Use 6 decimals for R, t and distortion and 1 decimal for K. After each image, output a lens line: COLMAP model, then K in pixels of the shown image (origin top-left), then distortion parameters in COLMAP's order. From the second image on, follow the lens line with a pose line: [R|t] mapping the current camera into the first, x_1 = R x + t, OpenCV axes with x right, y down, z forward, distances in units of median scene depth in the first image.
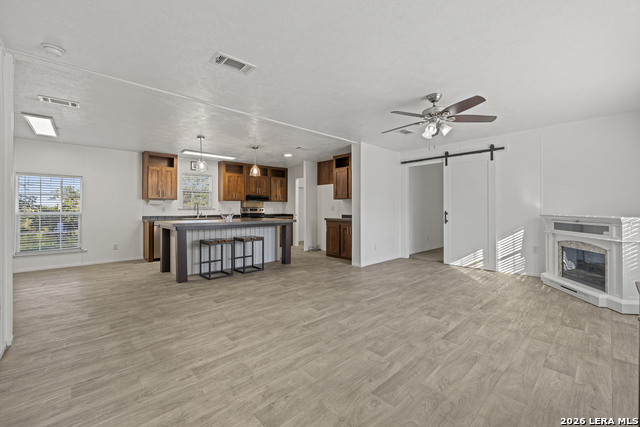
lens RADIAL K [[272.4, 0, 318.9], [0, 272.4, 209.1], [0, 0, 1]] dist [0.001434, -0.000289]
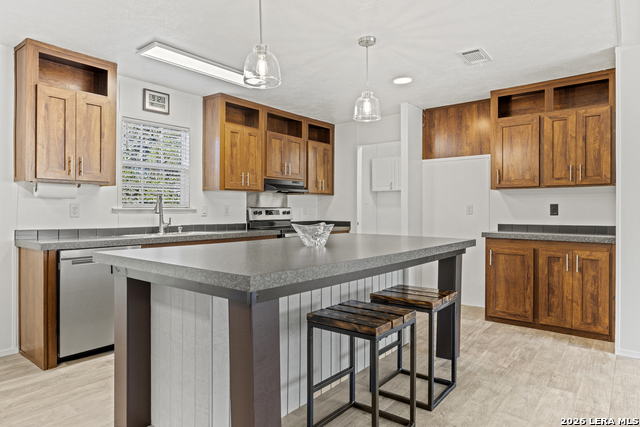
lens RADIAL K [[399.8, 0, 319.8], [0, 399.8, 213.9], [0, 0, 1]] dist [-0.005832, 0.000317]
pose [[0.987299, 0.001870, 0.158862, -0.353475], [-0.003326, 0.999955, 0.008898, -0.000877], [-0.158838, -0.009313, 0.987261, 0.447414]]
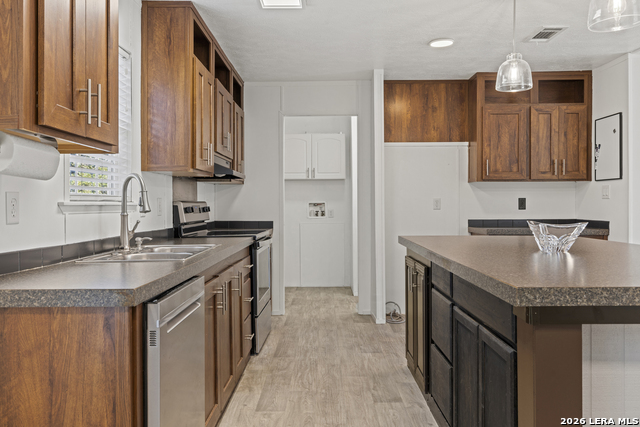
lens RADIAL K [[511.1, 0, 321.1], [0, 511.1, 211.5], [0, 0, 1]] dist [-0.011085, -0.002085]
pose [[0.674218, -0.008743, 0.738481, -0.715314], [0.001988, 0.999948, 0.010023, 0.000480], [-0.738530, -0.005290, 0.674200, 0.733897]]
